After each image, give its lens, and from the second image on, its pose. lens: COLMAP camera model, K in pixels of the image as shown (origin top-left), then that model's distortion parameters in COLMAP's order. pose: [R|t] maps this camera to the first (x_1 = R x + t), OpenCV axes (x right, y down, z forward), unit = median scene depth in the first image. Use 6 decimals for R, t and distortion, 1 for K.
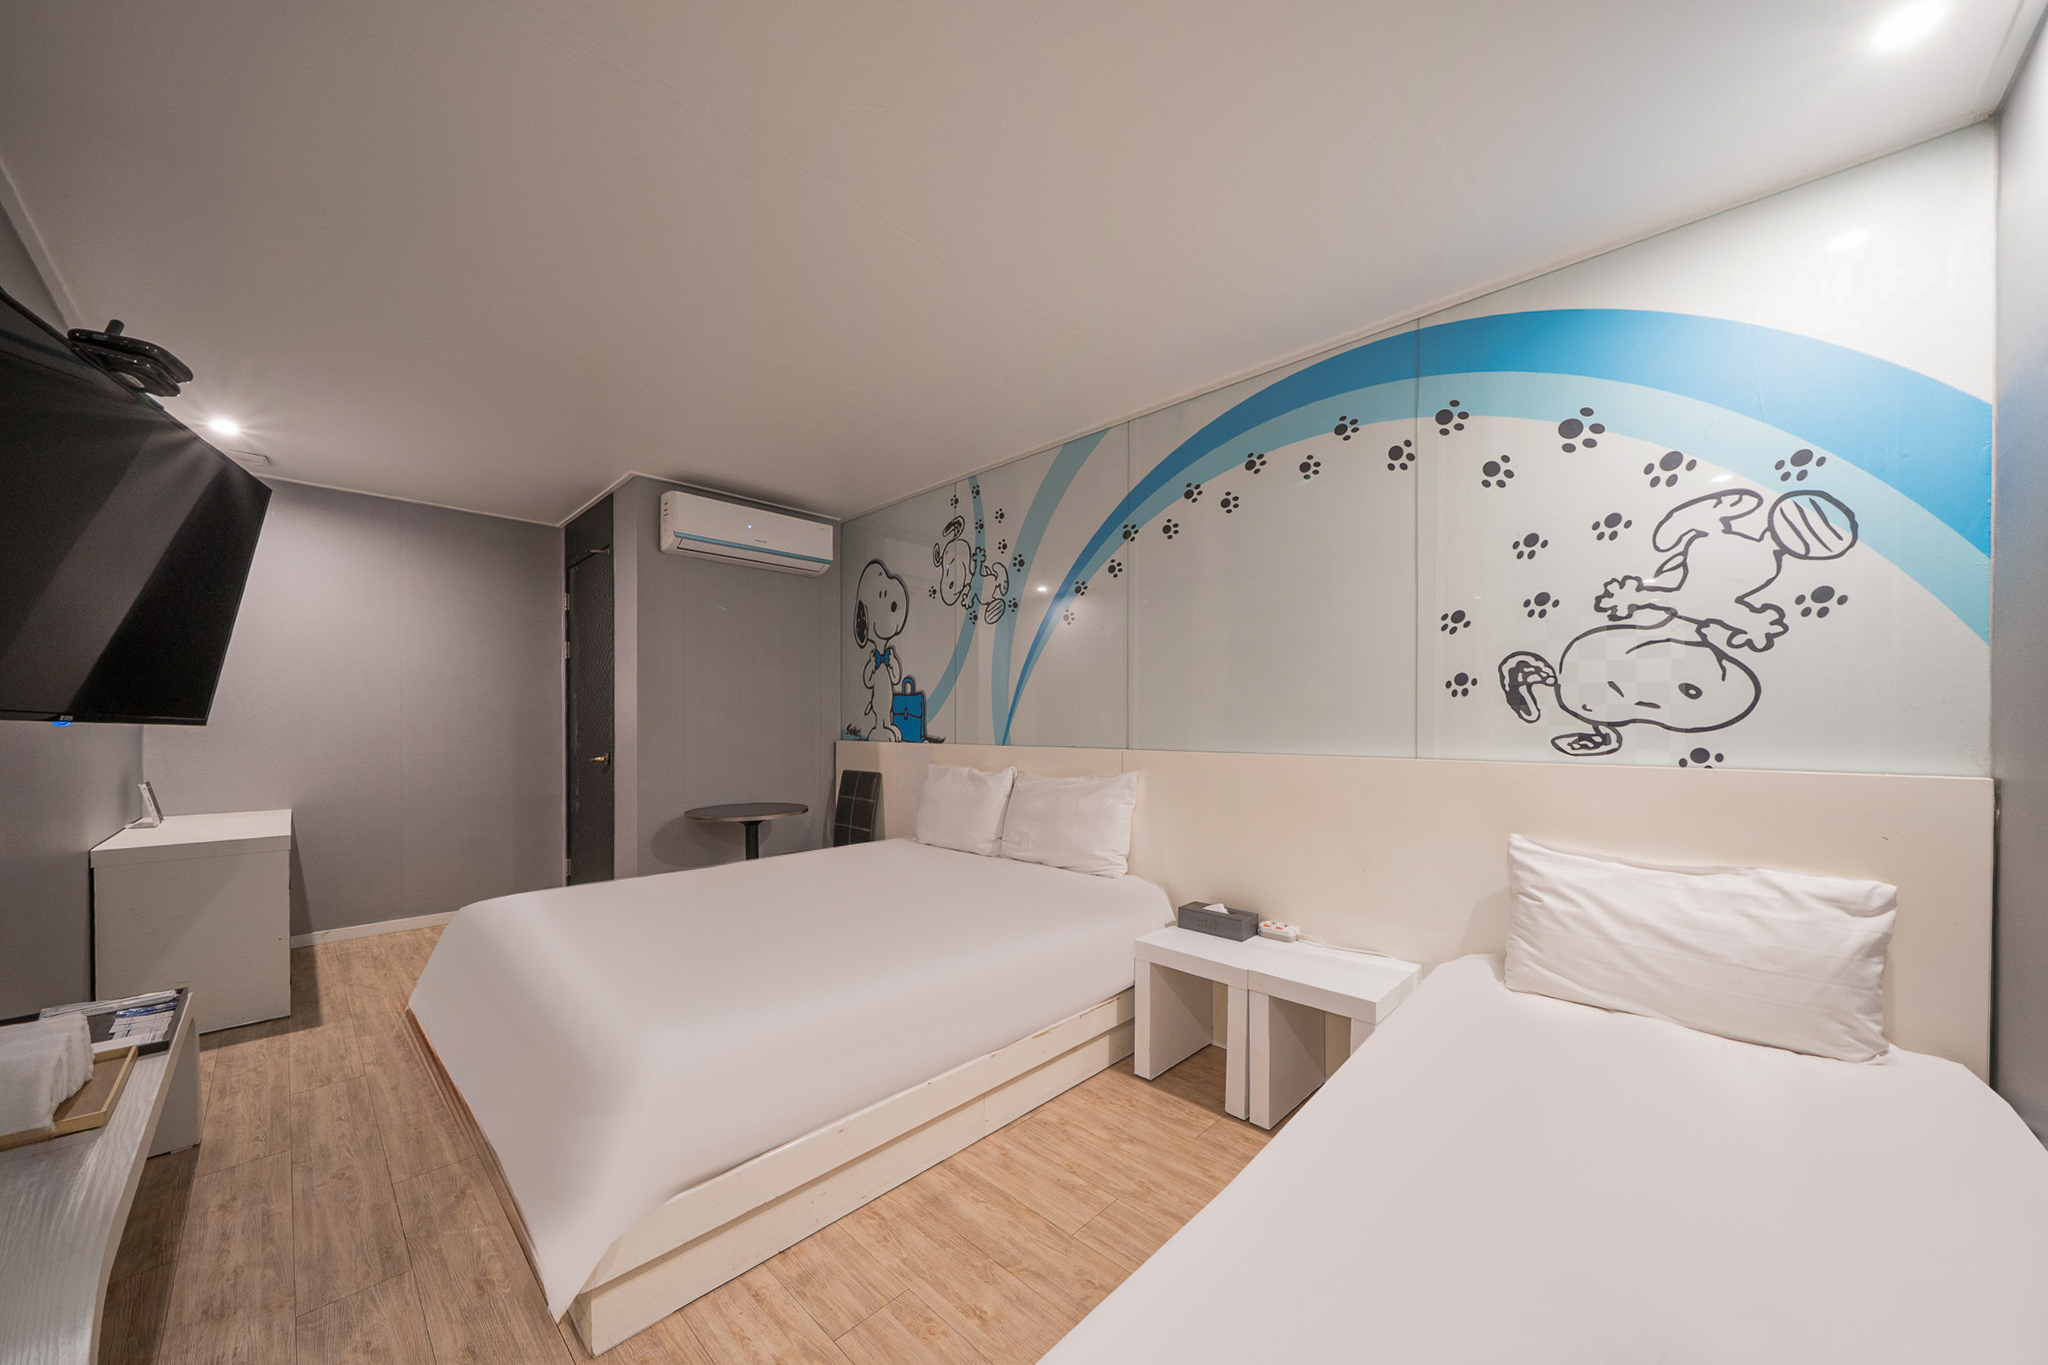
lens RADIAL K [[704.1, 0, 997.1], [0, 704.1, 726.2], [0, 0, 1]] dist [-0.009055, -0.000306]
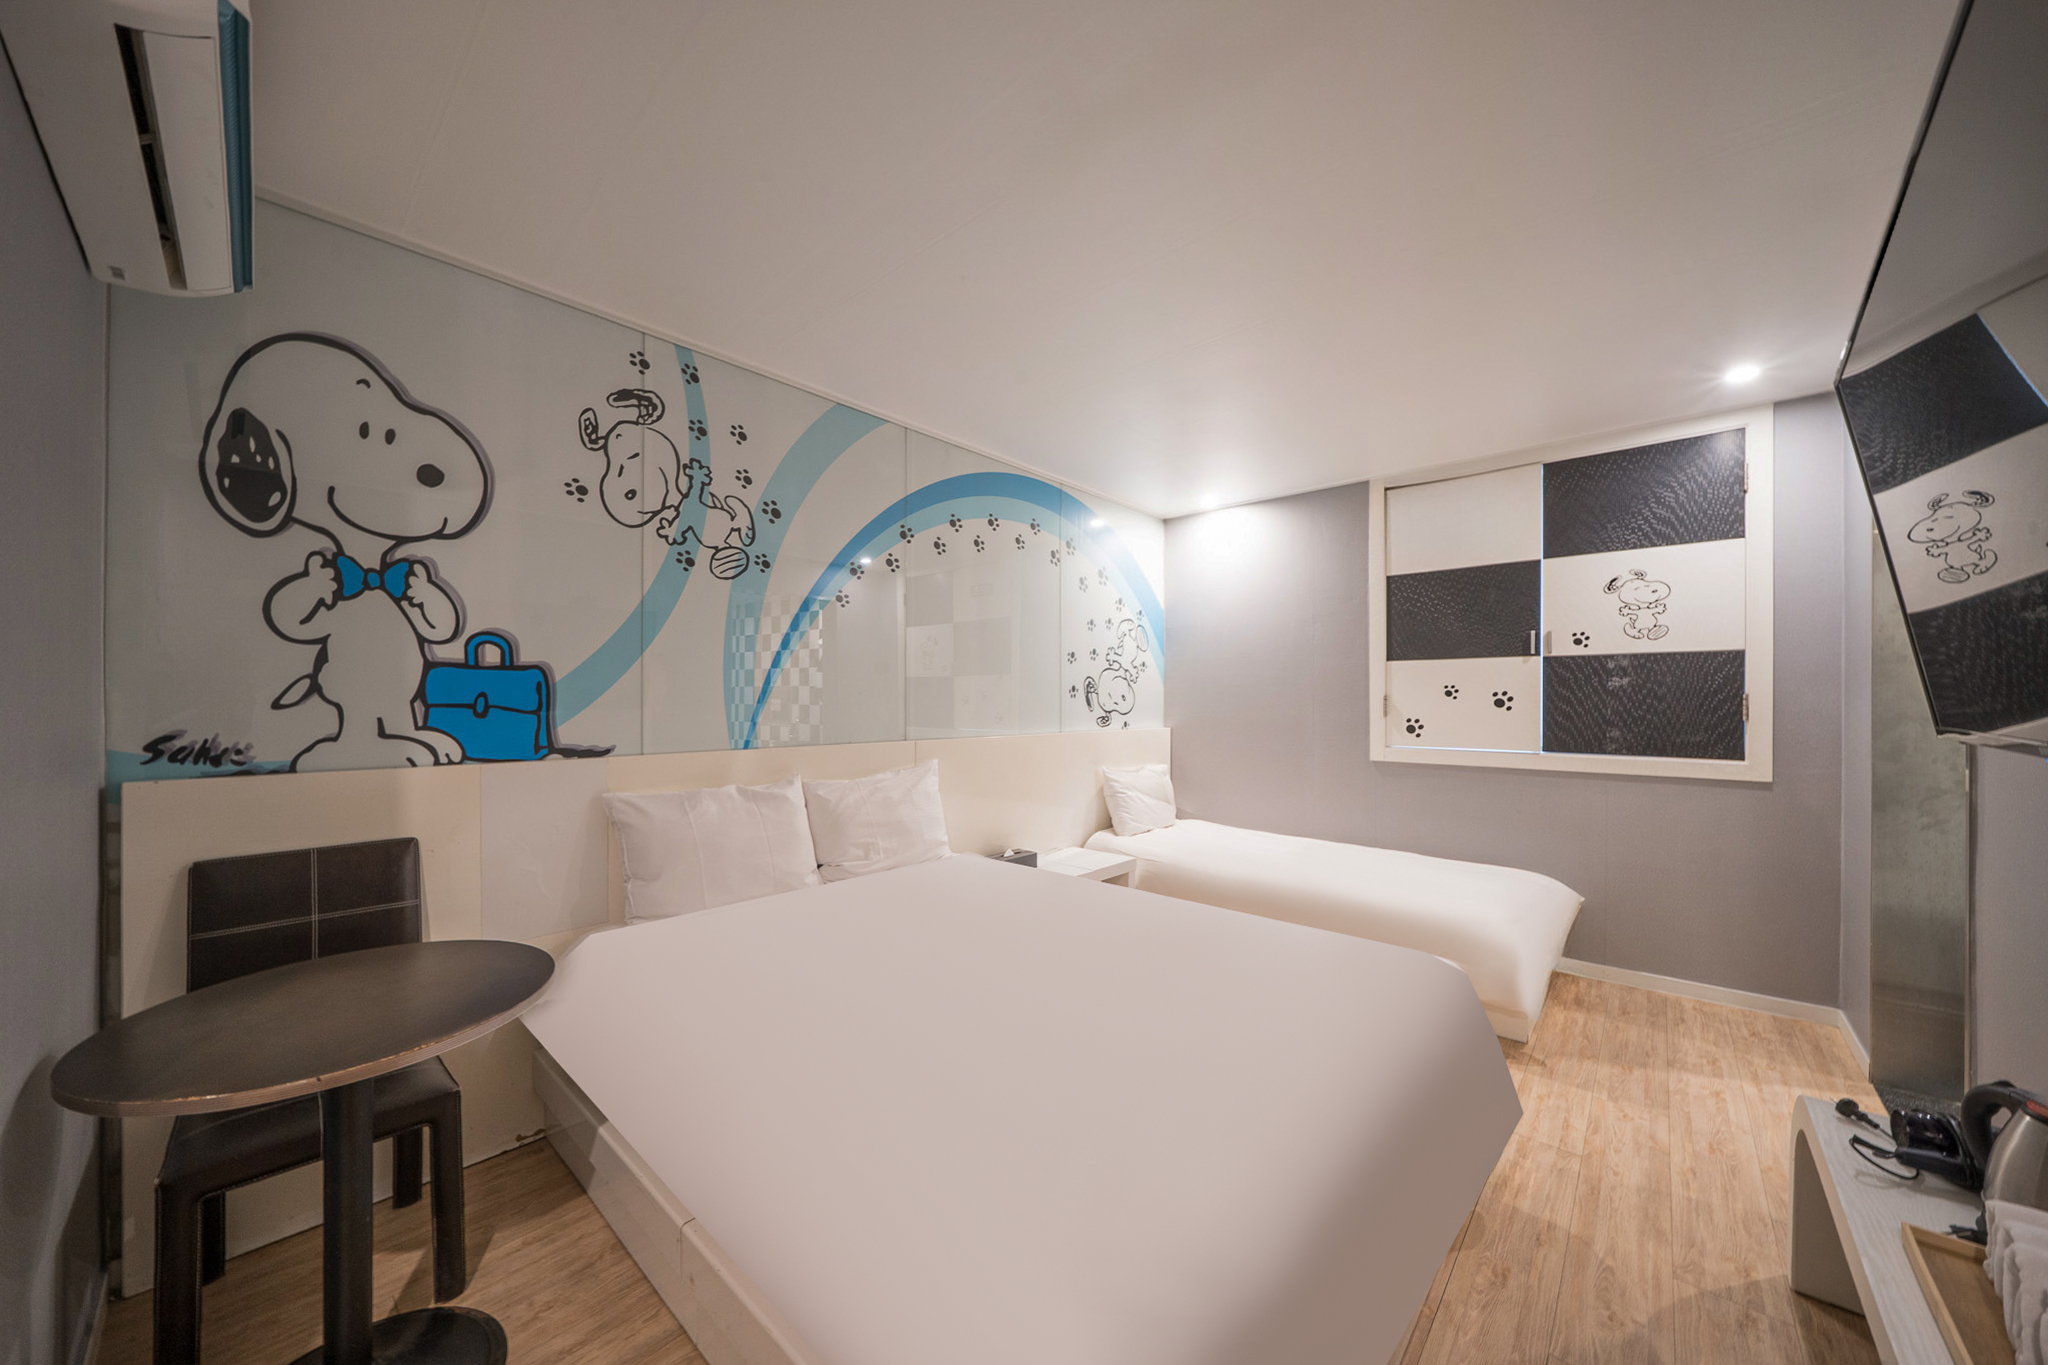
lens RADIAL K [[704.1, 0, 1021.9], [0, 704.1, 696.7], [0, 0, 1]] dist [-0.009055, -0.000306]
pose [[-0.040291, 0.002187, 0.999186, -0.715615], [0.001796, 0.999996, -0.002116, -0.024706], [-0.999186, 0.001709, -0.040295, 0.718043]]
